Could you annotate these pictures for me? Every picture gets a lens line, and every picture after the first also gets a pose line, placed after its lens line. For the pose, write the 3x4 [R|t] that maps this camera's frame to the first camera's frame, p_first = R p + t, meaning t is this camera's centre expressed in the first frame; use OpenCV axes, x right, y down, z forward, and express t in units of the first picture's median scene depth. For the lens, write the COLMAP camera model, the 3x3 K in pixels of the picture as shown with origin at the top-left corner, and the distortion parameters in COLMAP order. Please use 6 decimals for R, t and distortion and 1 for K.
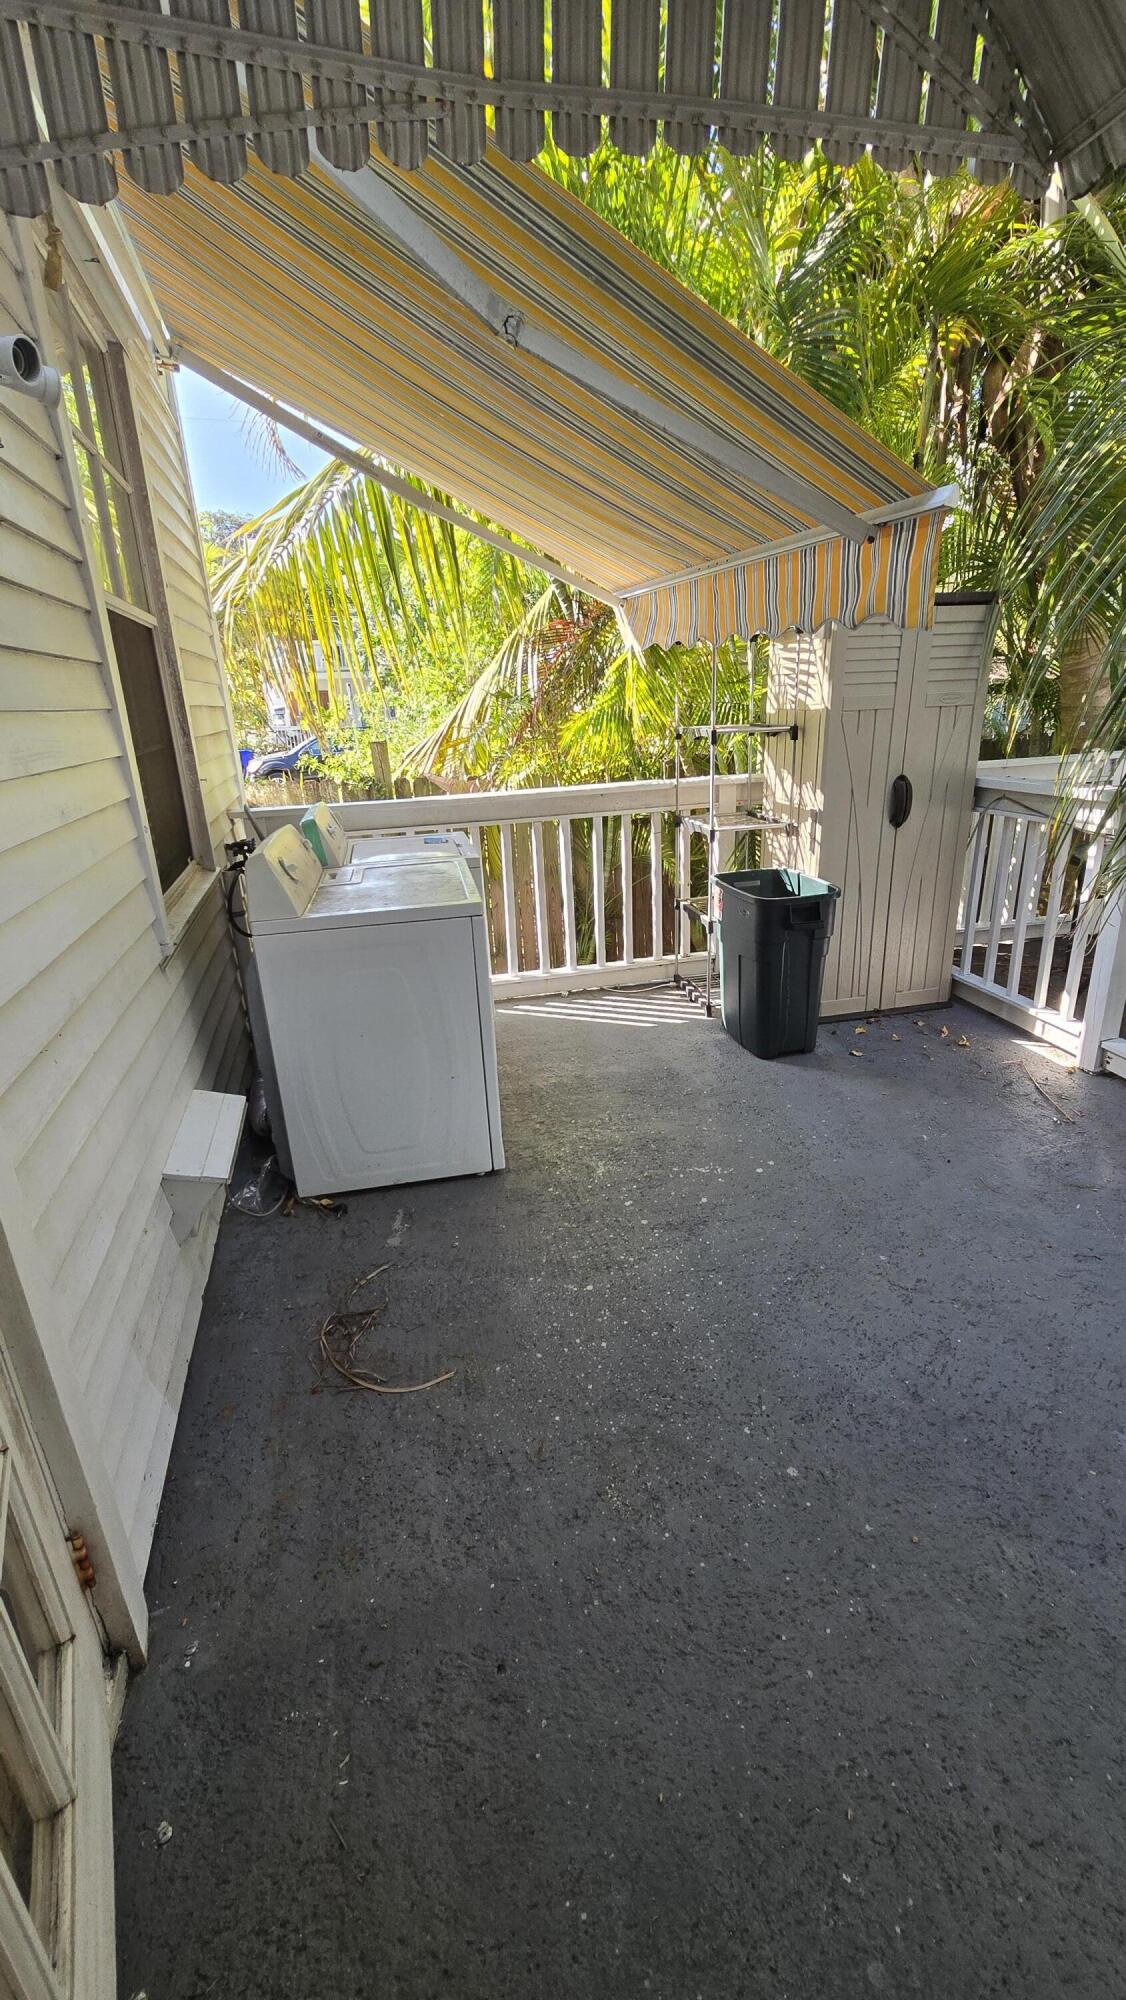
lens RADIAL K [[816.3, 0, 575.5], [0, 816.3, 998.7], [0, 0, 1]] dist [-0.007490, 0.002432]
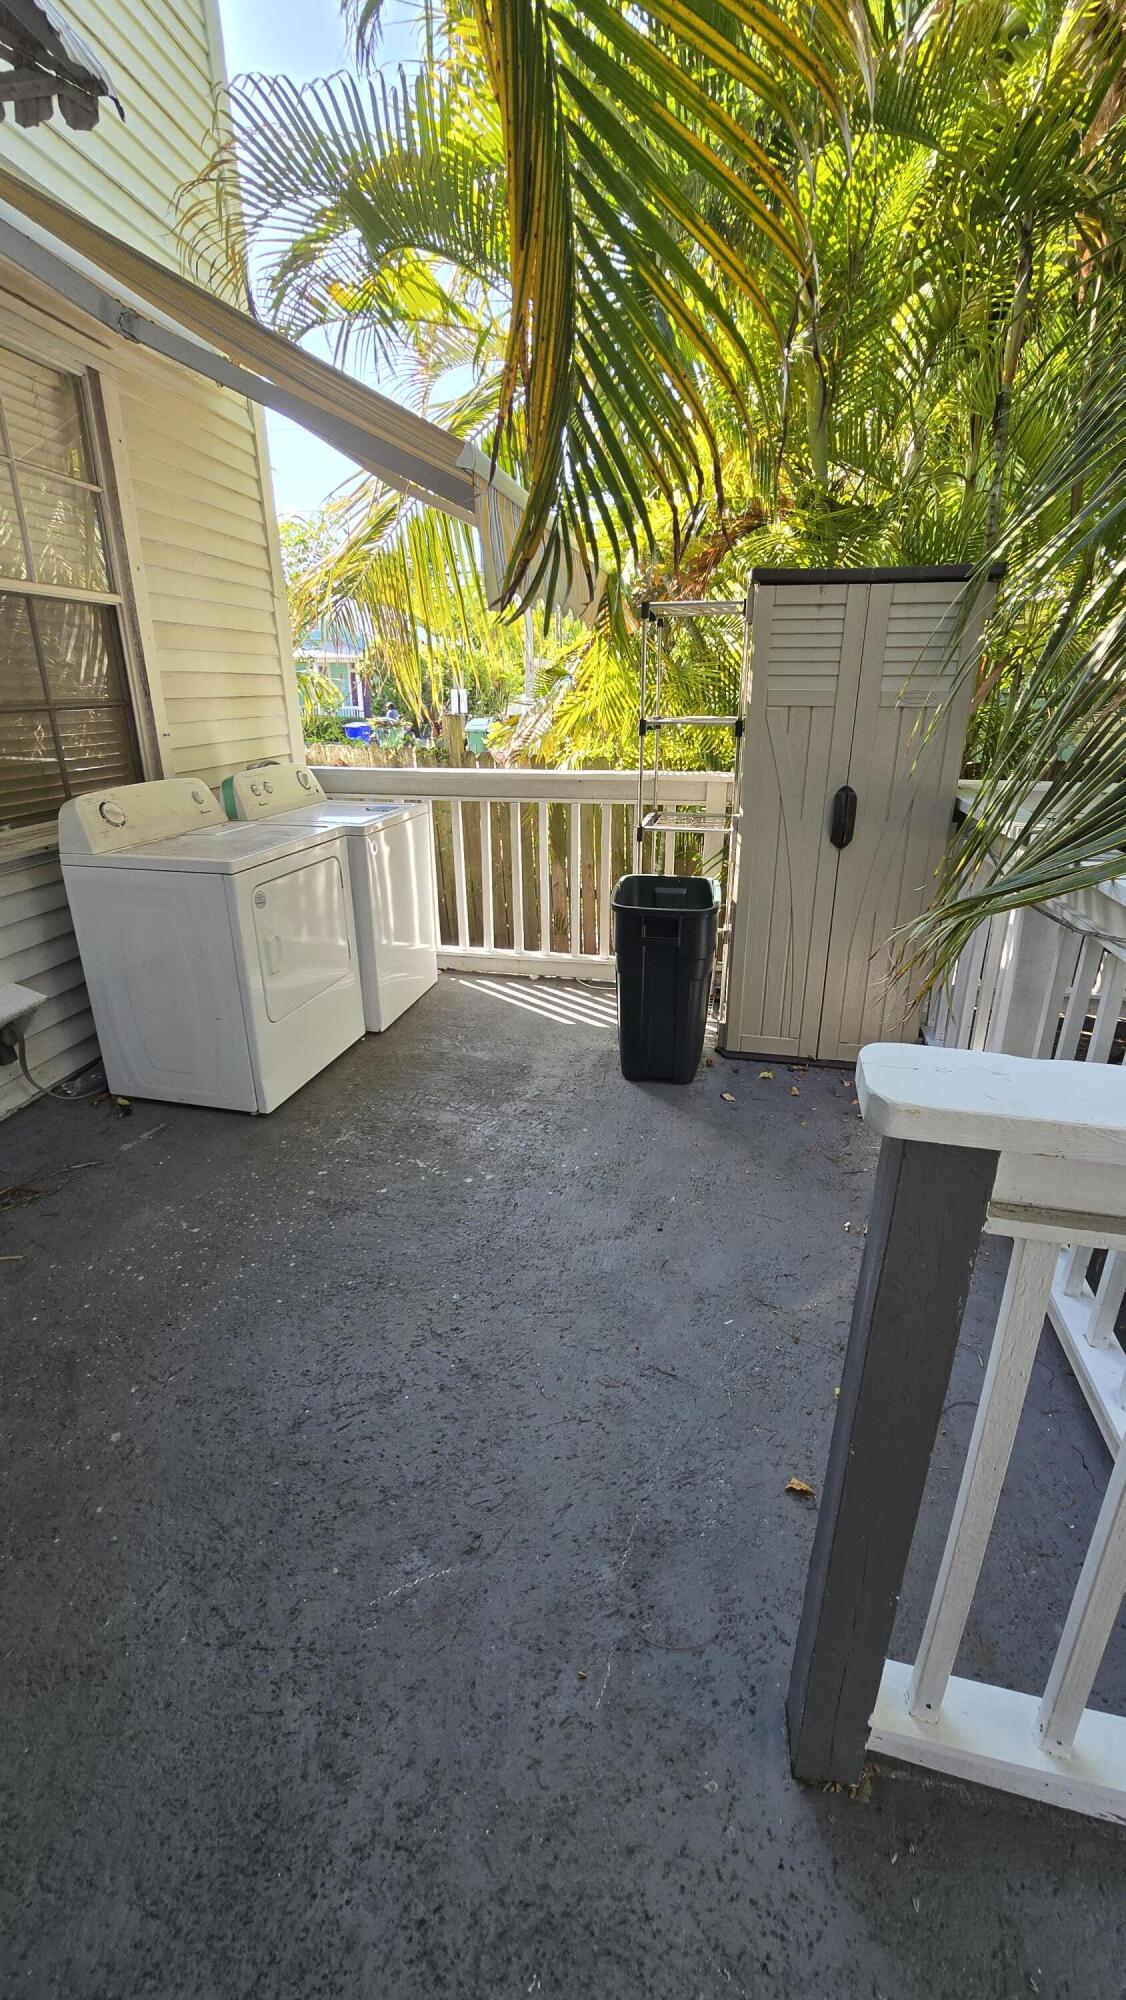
lens RADIAL K [[816.3, 0, 578.3], [0, 816.3, 991.2], [0, 0, 1]] dist [-0.007490, 0.002432]
pose [[0.907028, 0.185361, -0.378076, 0.501164], [-0.179827, 0.982415, 0.050237, -0.059481], [0.380739, 0.022421, 0.924411, 0.121383]]
